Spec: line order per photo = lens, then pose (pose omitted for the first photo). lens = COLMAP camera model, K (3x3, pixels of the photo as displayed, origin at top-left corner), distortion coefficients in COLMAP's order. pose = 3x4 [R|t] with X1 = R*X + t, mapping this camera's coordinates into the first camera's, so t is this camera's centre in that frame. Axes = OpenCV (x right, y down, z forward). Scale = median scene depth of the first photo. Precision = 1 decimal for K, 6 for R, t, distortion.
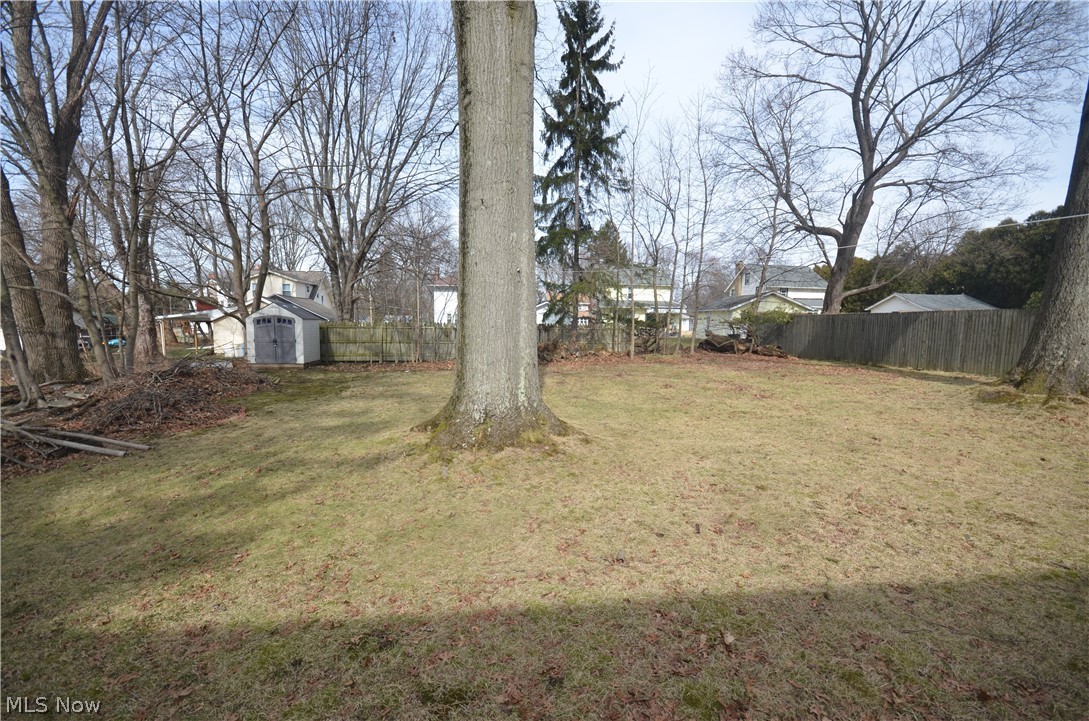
lens RADIAL K [[473.6, 0, 542.4], [0, 473.6, 368.3], [0, 0, 1]] dist [0.001207, -0.005024]
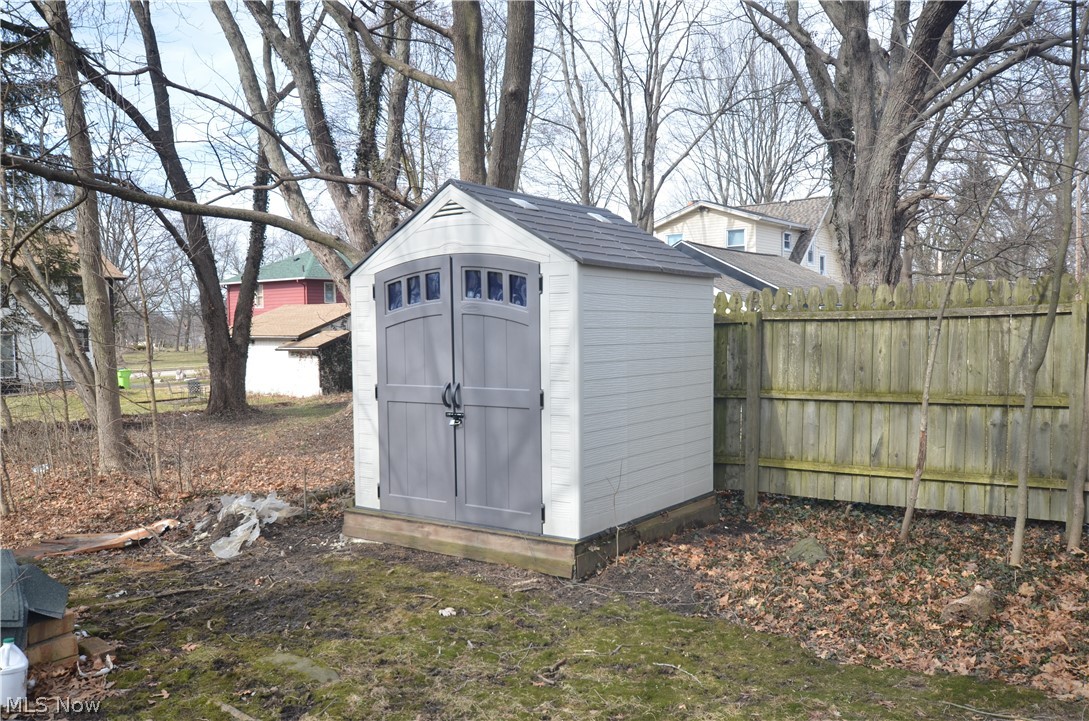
lens RADIAL K [[879.0, 0, 542.2], [0, 879.0, 365.4], [0, 0, 1]] dist [0.039308, 0.005398]
pose [[0.723936, 0.003745, -0.689856, -0.270199], [-0.040116, 0.998522, -0.036677, -0.051329], [0.688699, 0.054226, 0.723016, 0.679036]]
